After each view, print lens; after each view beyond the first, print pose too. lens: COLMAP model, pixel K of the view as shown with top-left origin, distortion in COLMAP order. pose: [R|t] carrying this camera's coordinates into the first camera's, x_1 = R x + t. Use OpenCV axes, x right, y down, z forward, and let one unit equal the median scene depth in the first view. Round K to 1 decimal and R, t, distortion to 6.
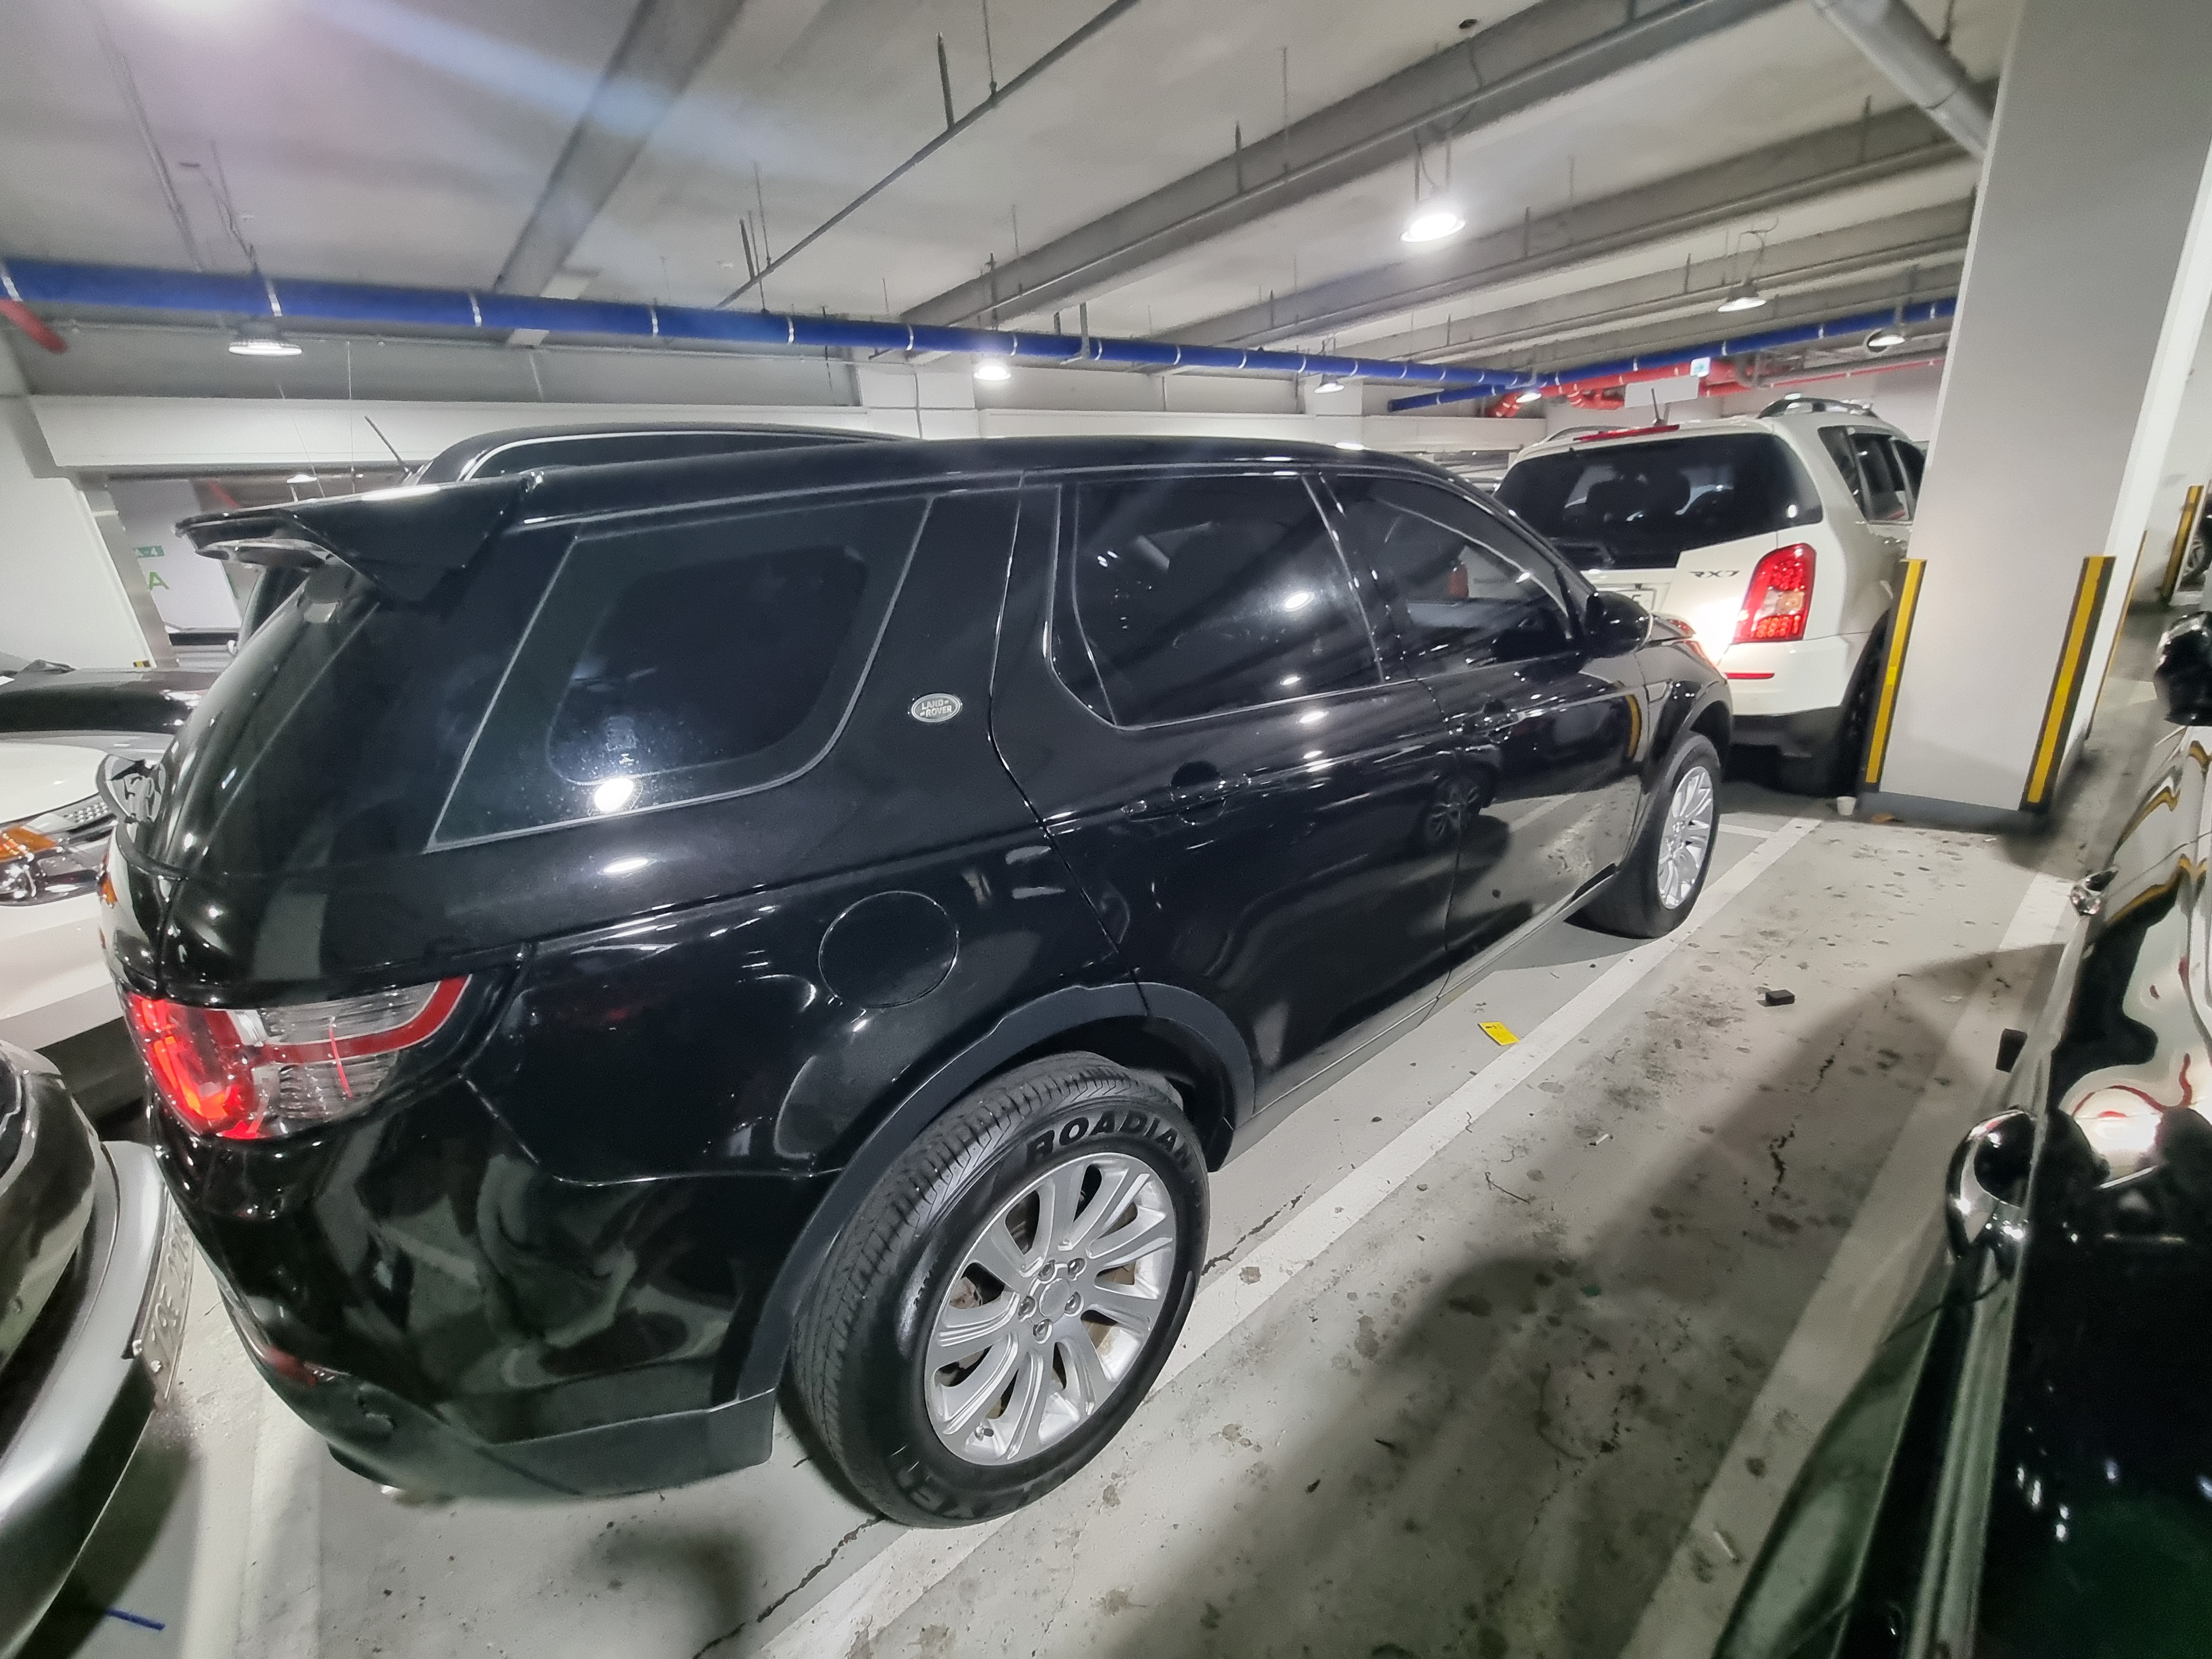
lens RADIAL K [[898.3, 0, 1110.1], [0, 898.3, 837.3], [0, 0, 1]] dist [-0.002321, -0.000491]
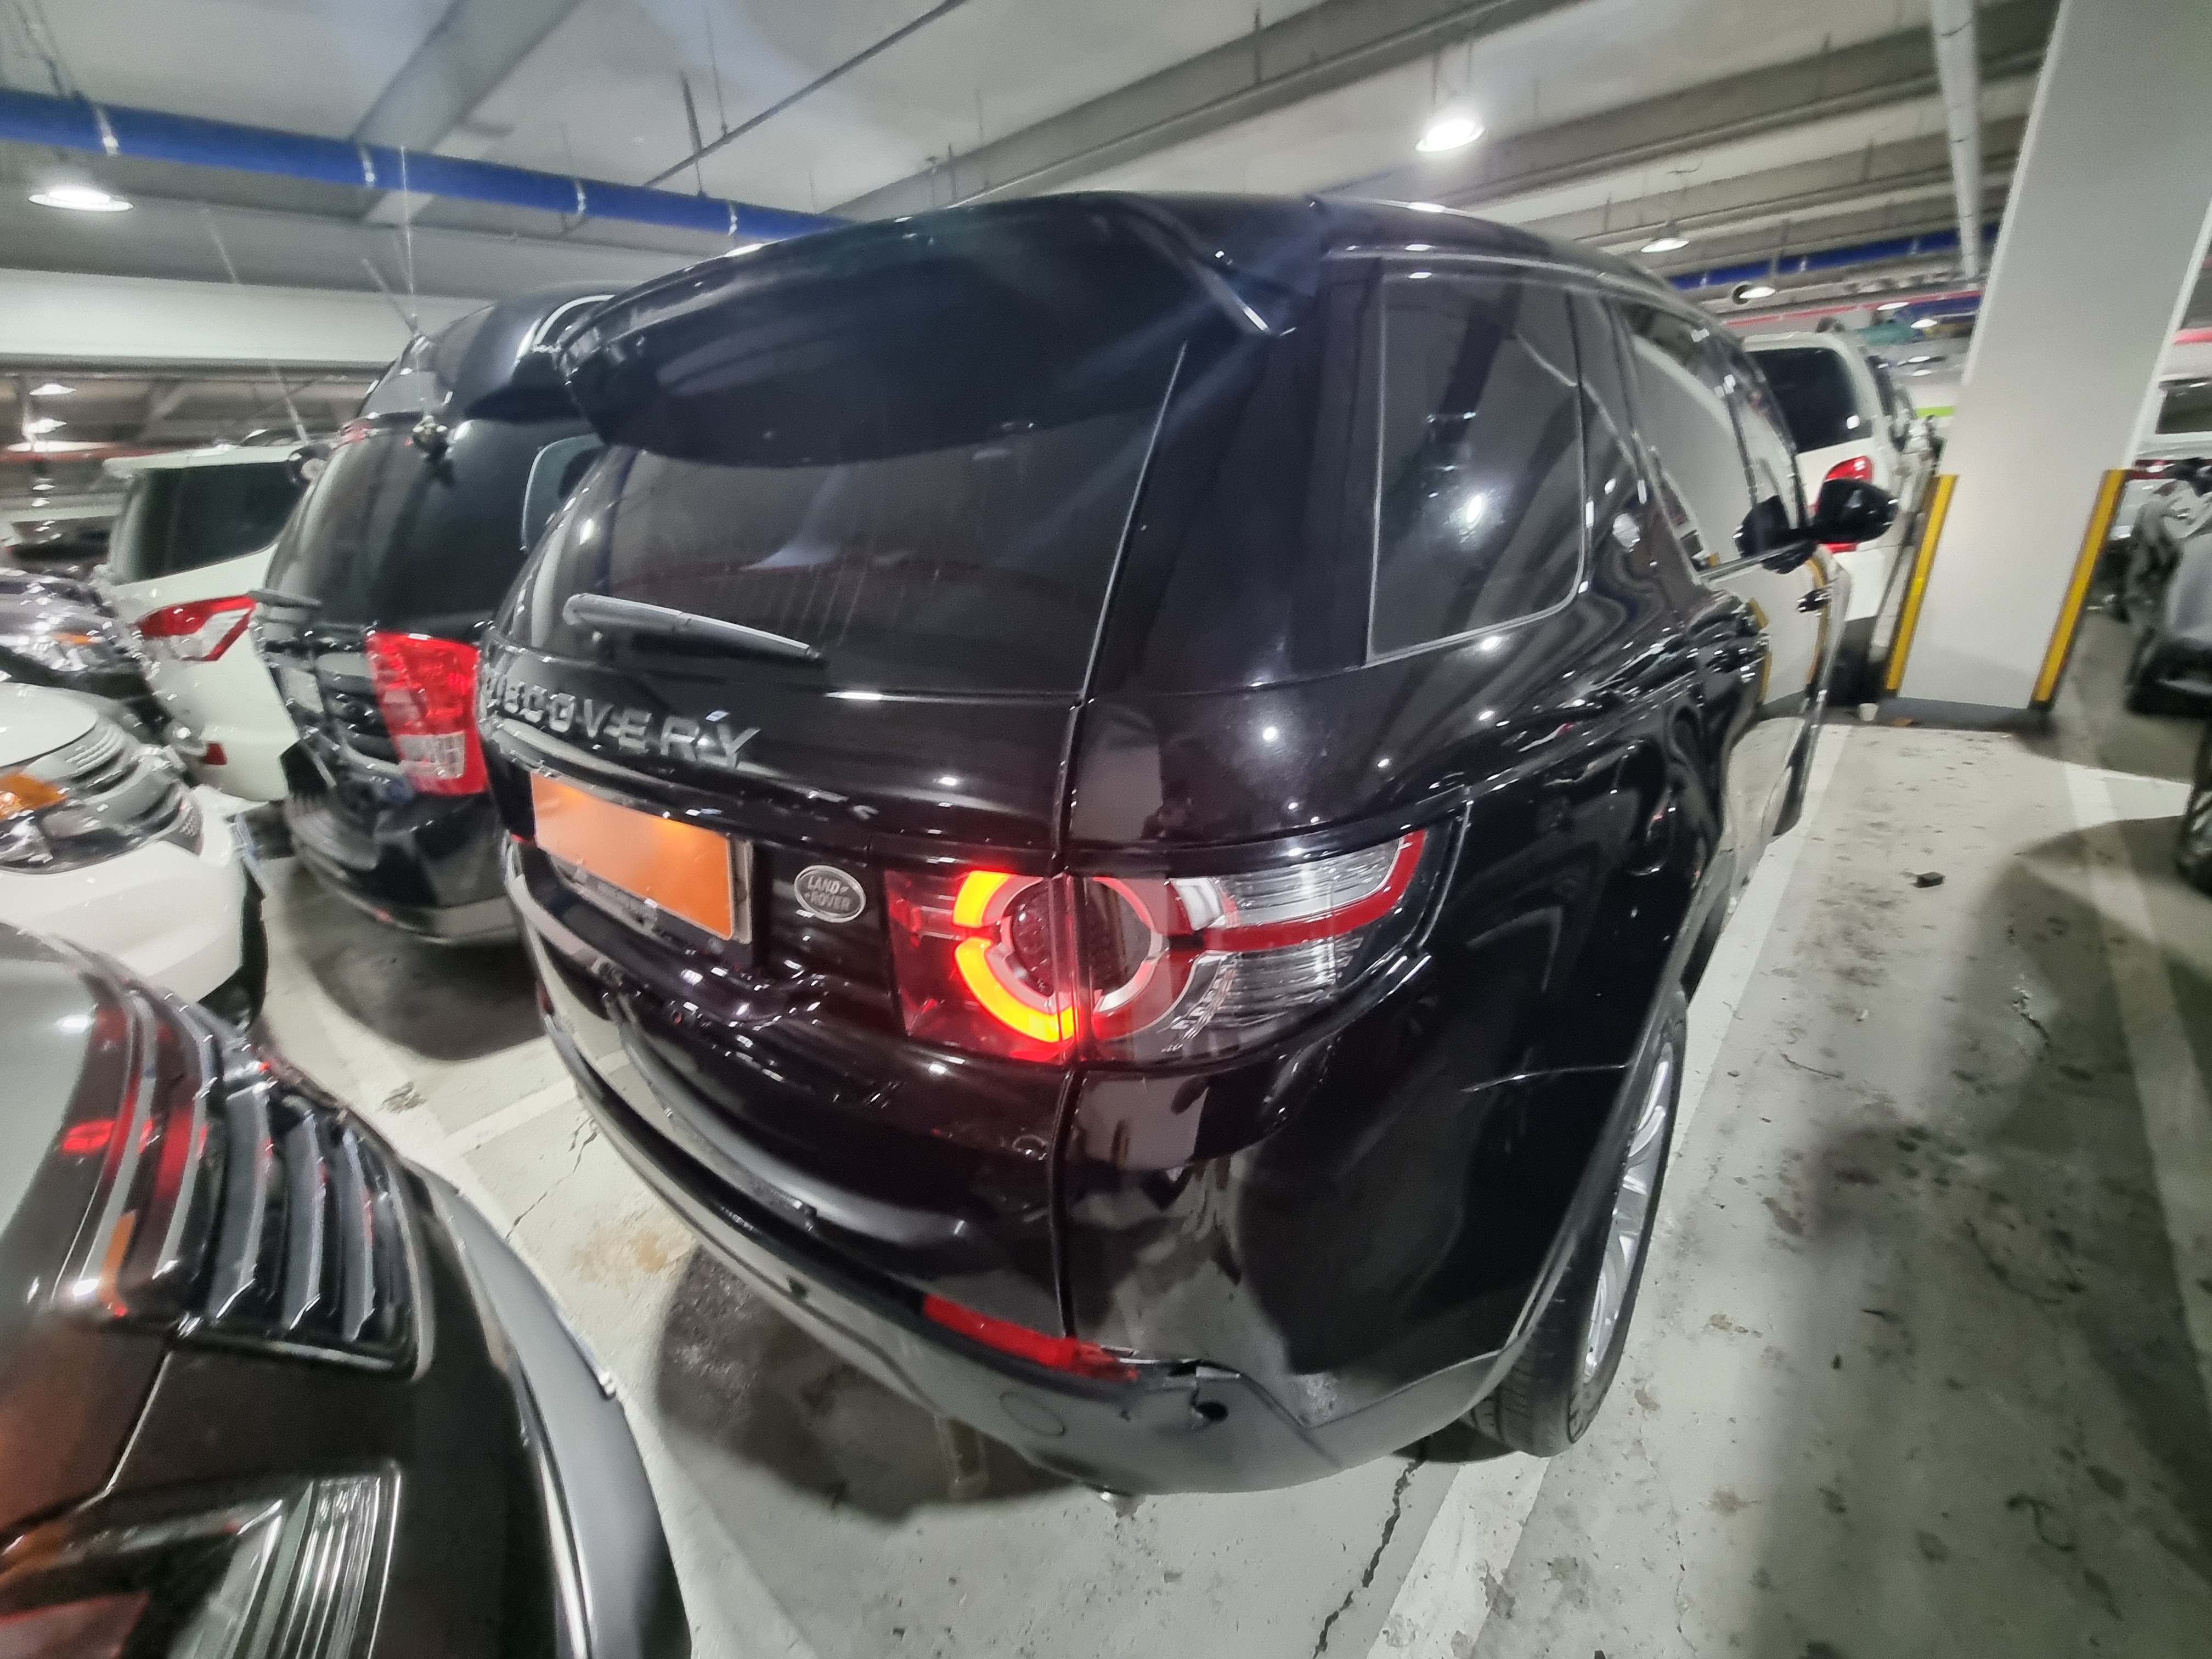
lens RADIAL K [[905.0, 0, 1115.1], [0, 905.0, 843.3], [0, 0, 1]] dist [-0.001378, -0.000576]
pose [[0.988481, -0.048907, 0.143222, -0.297035], [0.041379, 0.997624, 0.055078, 0.031847], [-0.145576, -0.048517, 0.988157, 0.074939]]
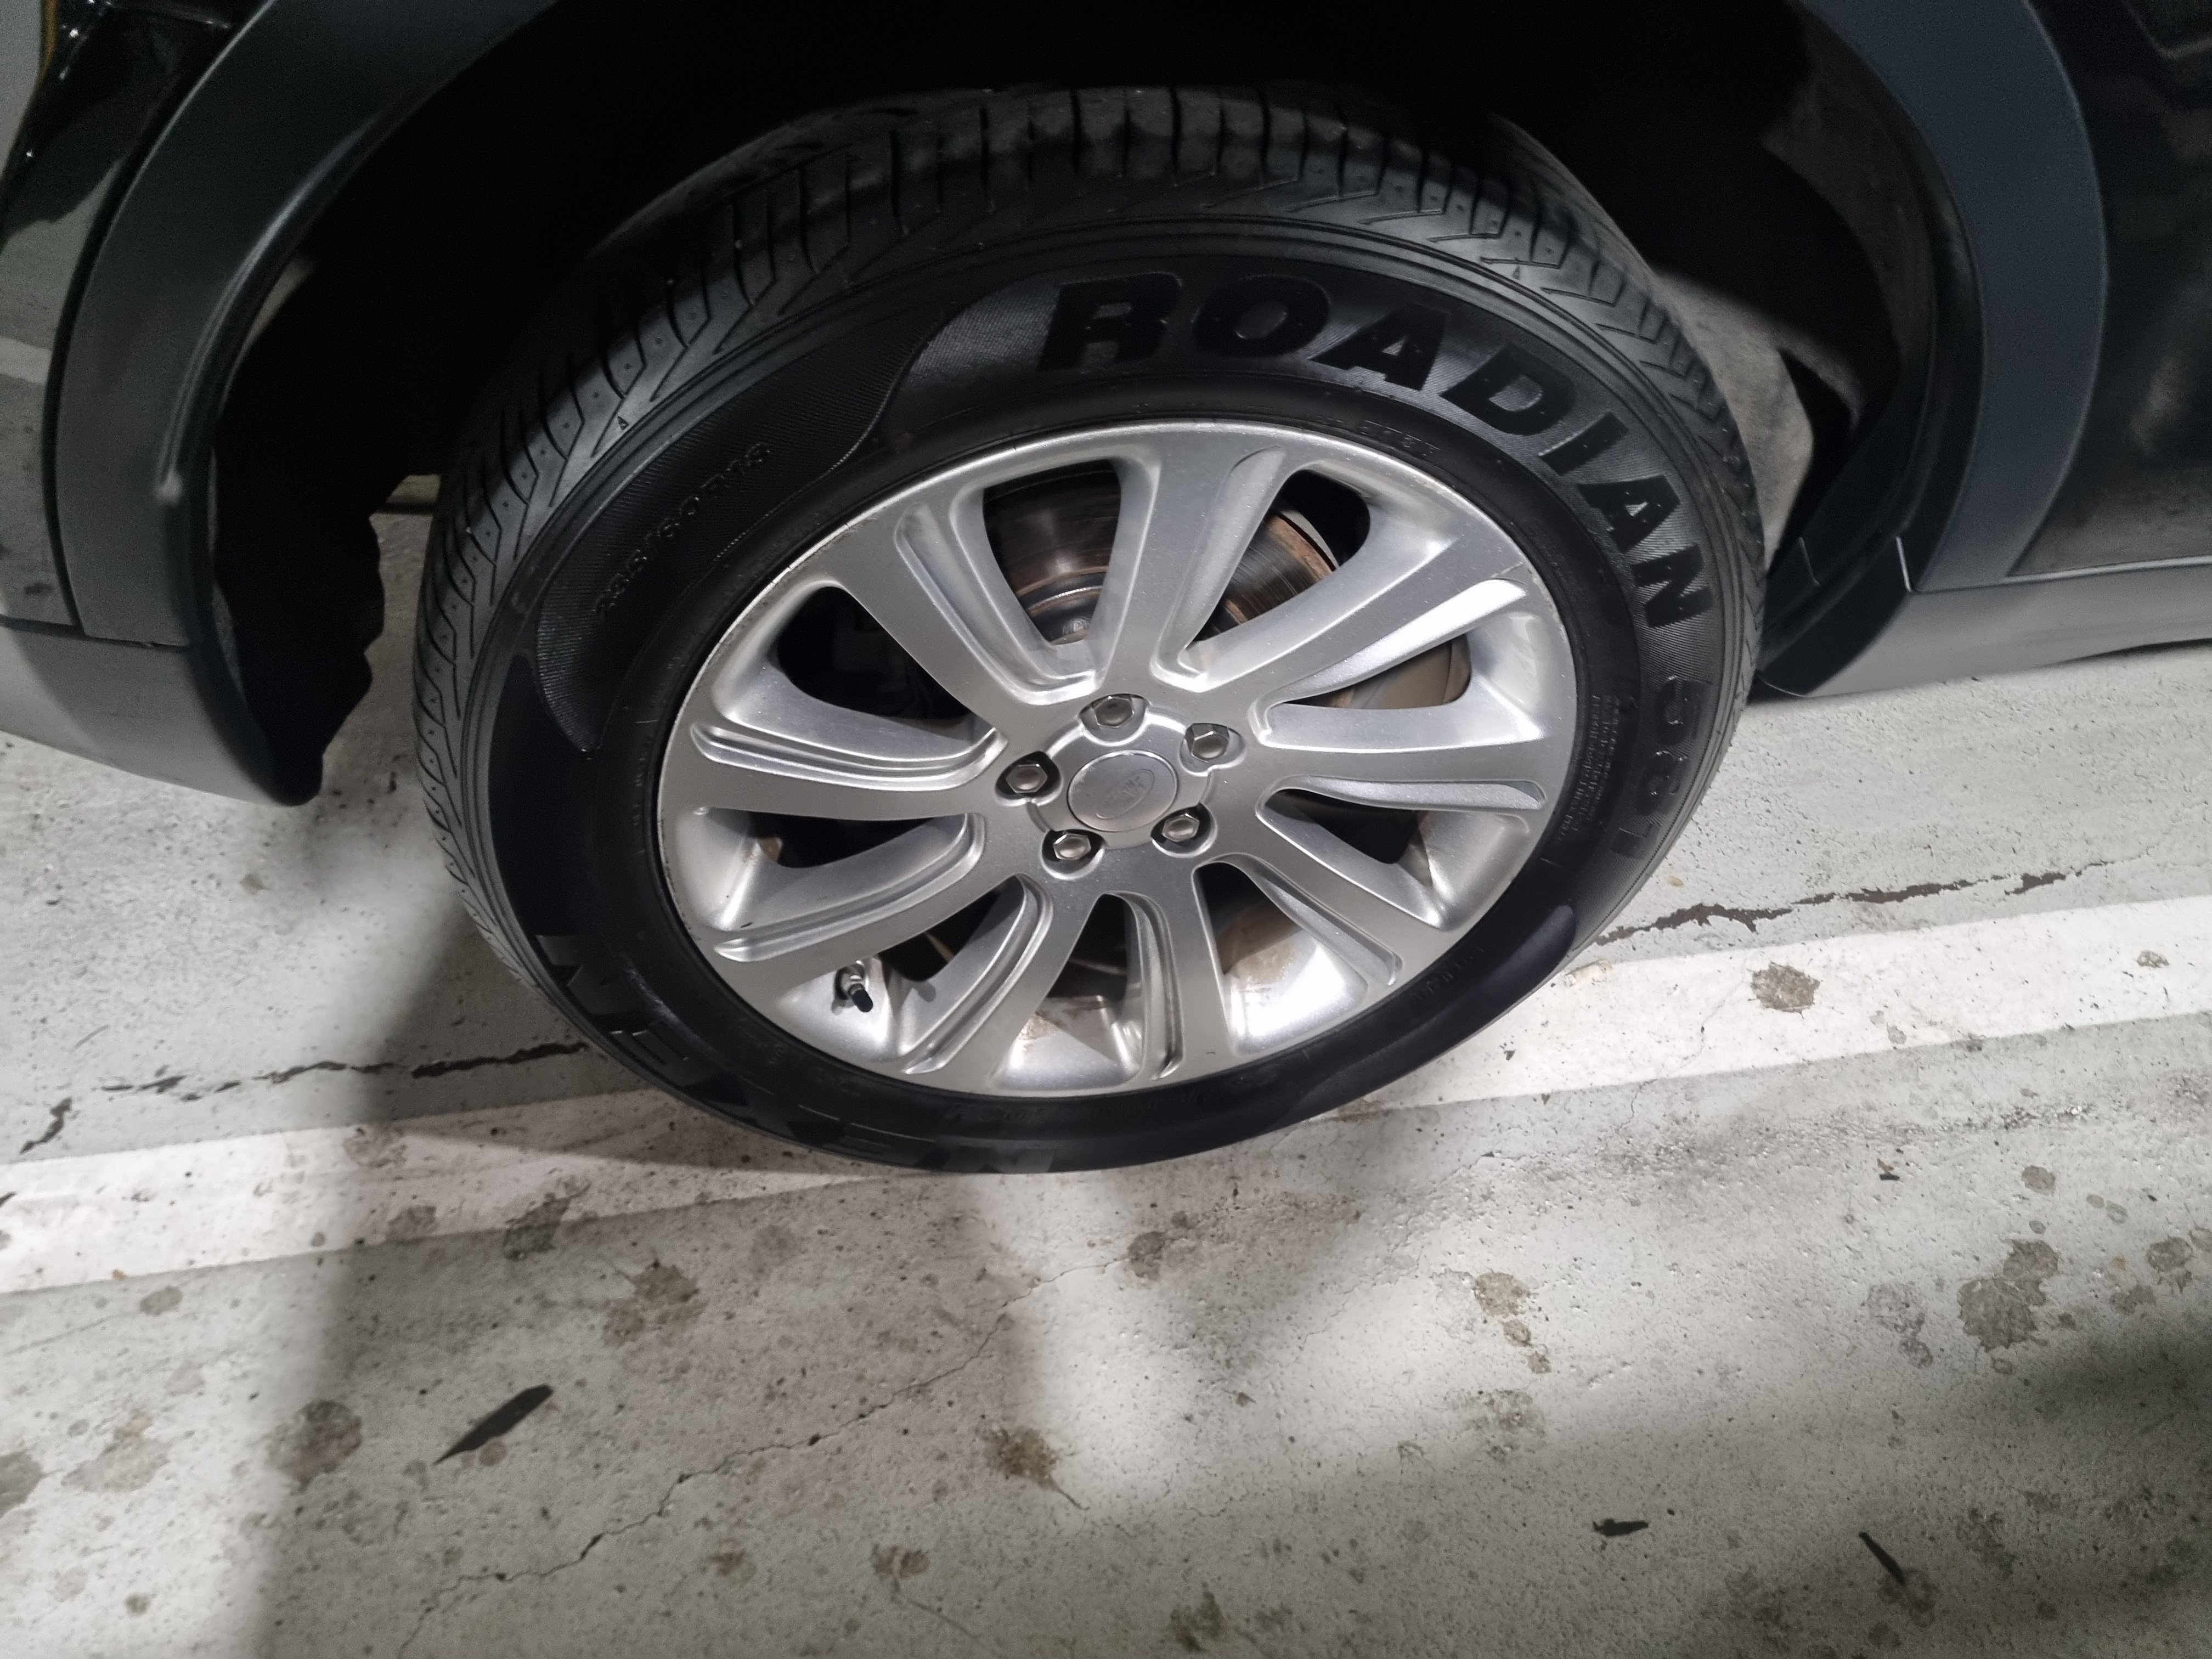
lens RADIAL K [[1672.4, 0, 1106.0], [0, 1672.4, 829.5], [0, 0, 1]] dist [0.005833, 0.005172]
pose [[0.844568, 0.439203, -0.306278, 0.060021], [-0.224011, 0.809362, 0.542911, 0.077118], [0.486338, -0.389915, 0.781947, 0.213227]]
